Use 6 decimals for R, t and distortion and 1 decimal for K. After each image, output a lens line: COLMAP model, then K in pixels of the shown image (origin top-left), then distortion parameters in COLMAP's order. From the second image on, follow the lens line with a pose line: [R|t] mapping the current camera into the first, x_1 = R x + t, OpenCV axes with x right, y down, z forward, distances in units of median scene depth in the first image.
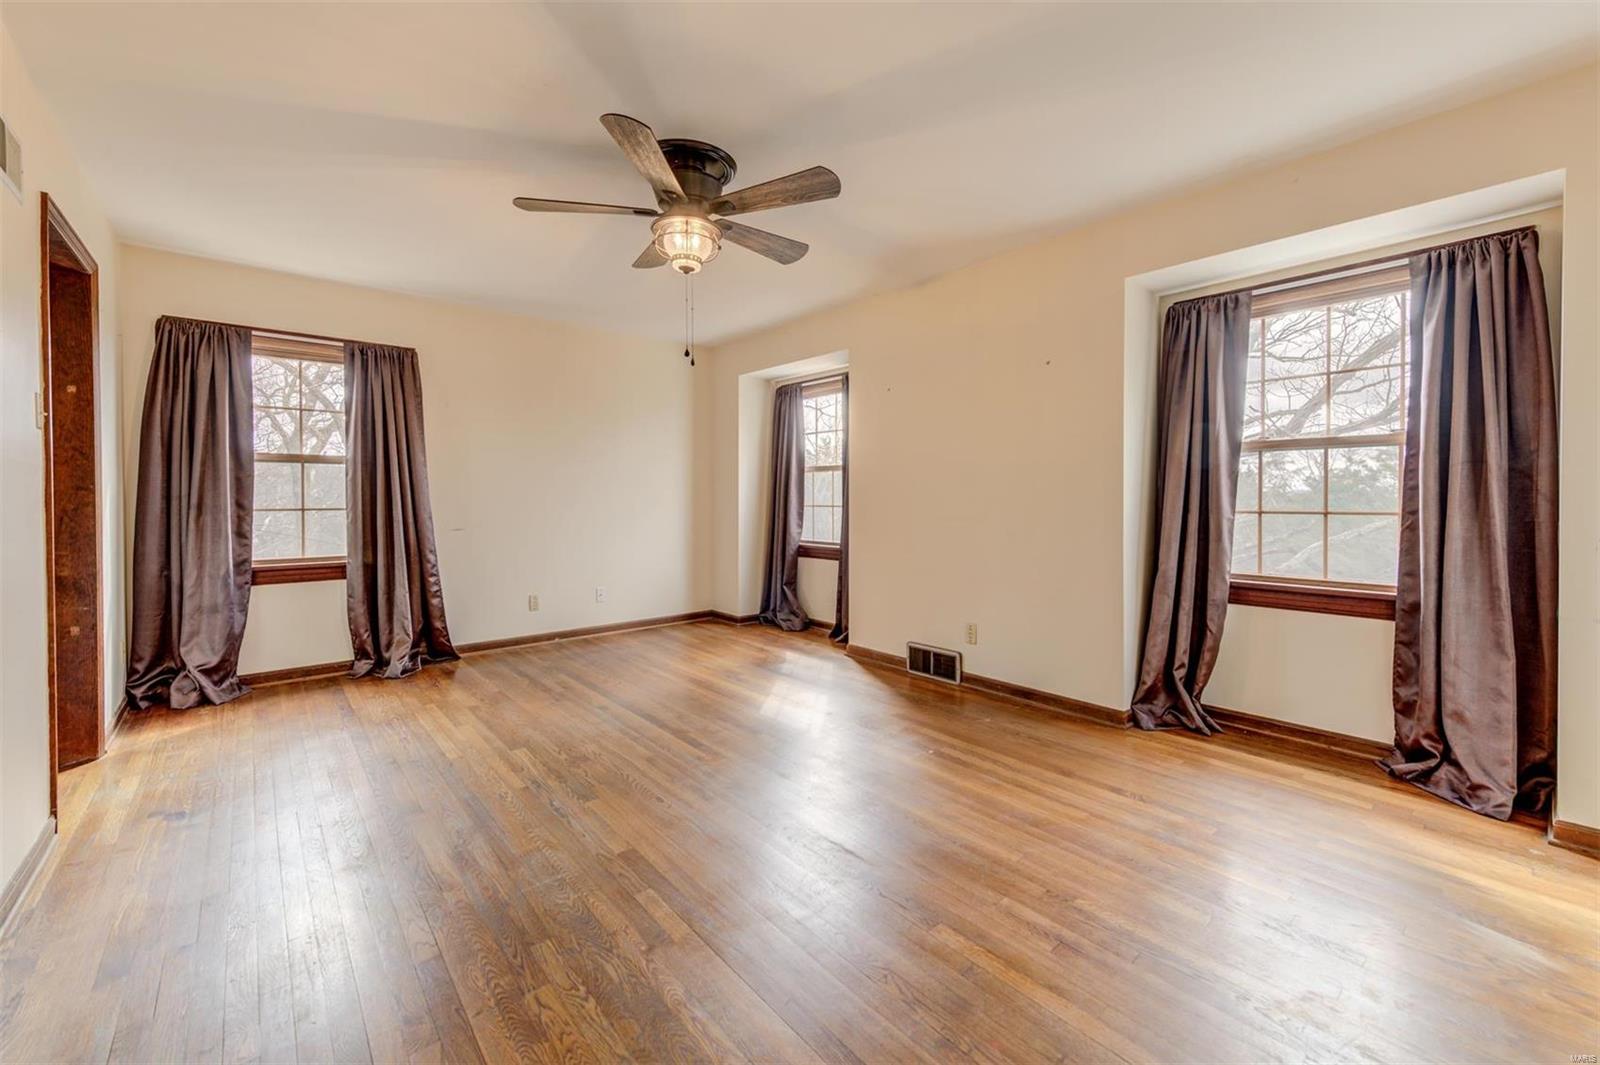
lens RADIAL K [[637.7, 0, 791.4], [0, 637.7, 542.5], [0, 0, 1]] dist [0.010920, -0.005574]
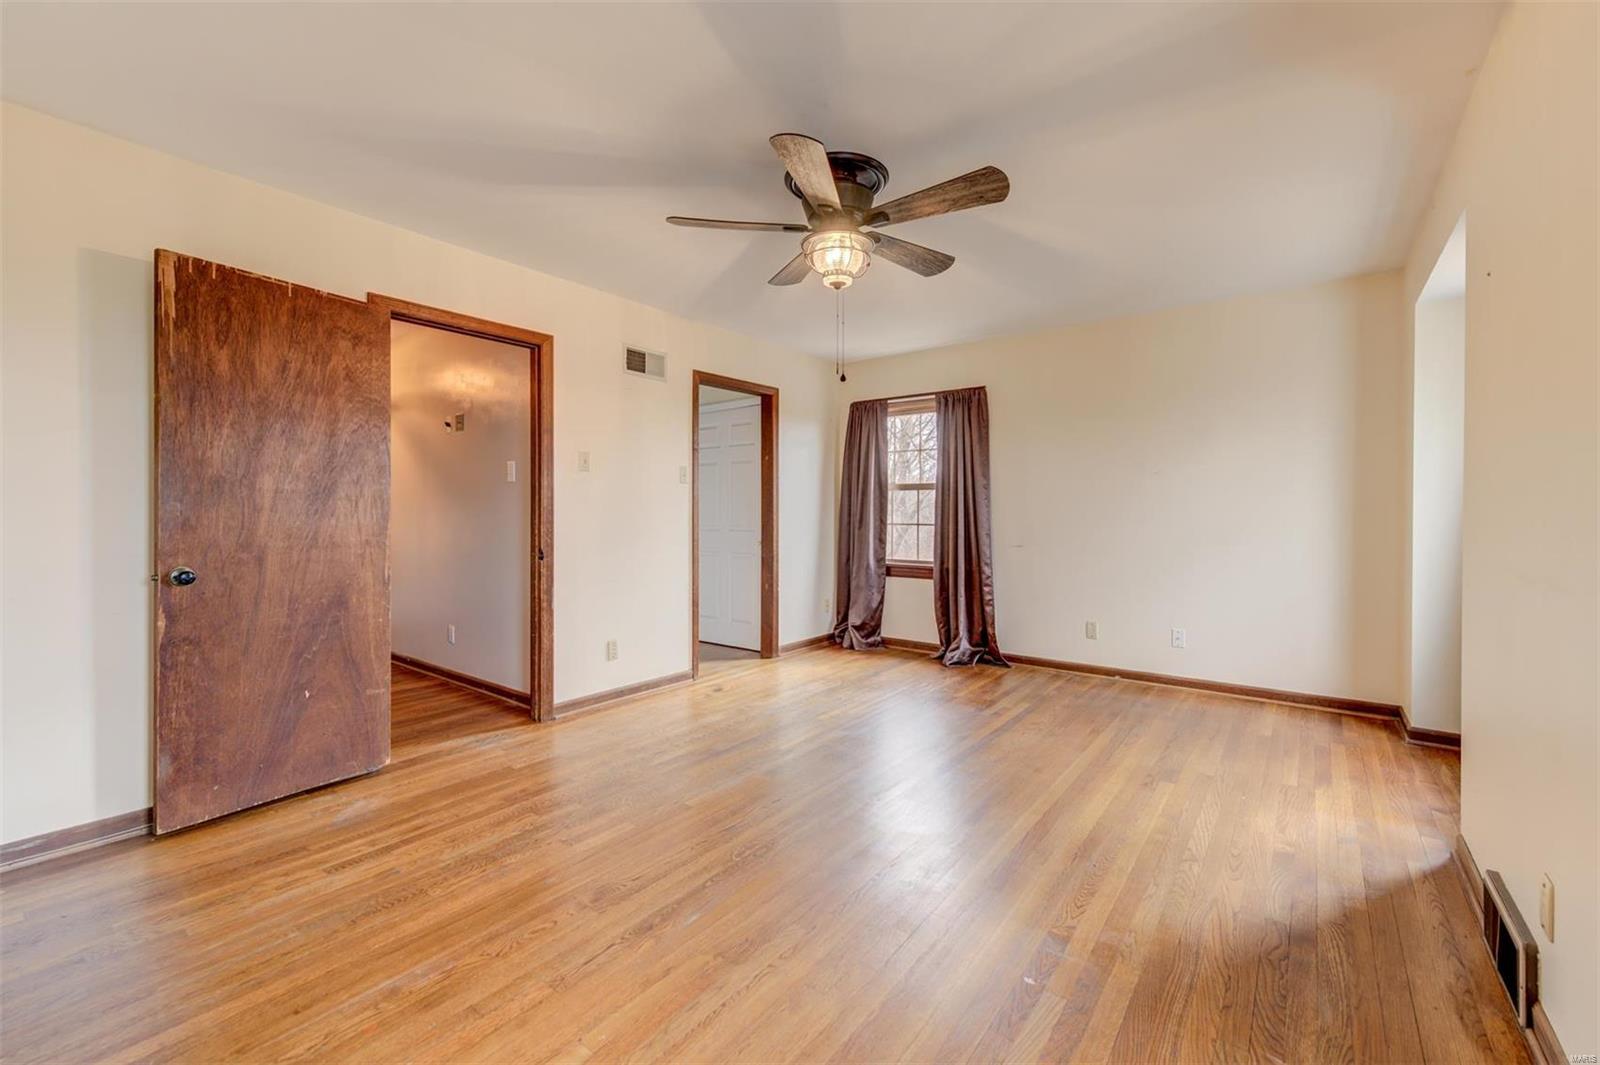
lens RADIAL K [[644.1, 0, 794.7], [0, 644.1, 526.9], [0, 0, 1]] dist [0.010006, -0.002940]
pose [[0.201598, 0.023535, -0.979185, 0.523697], [-0.066099, 0.997759, 0.010372, -0.044234], [0.977235, 0.062632, 0.202702, 0.492343]]
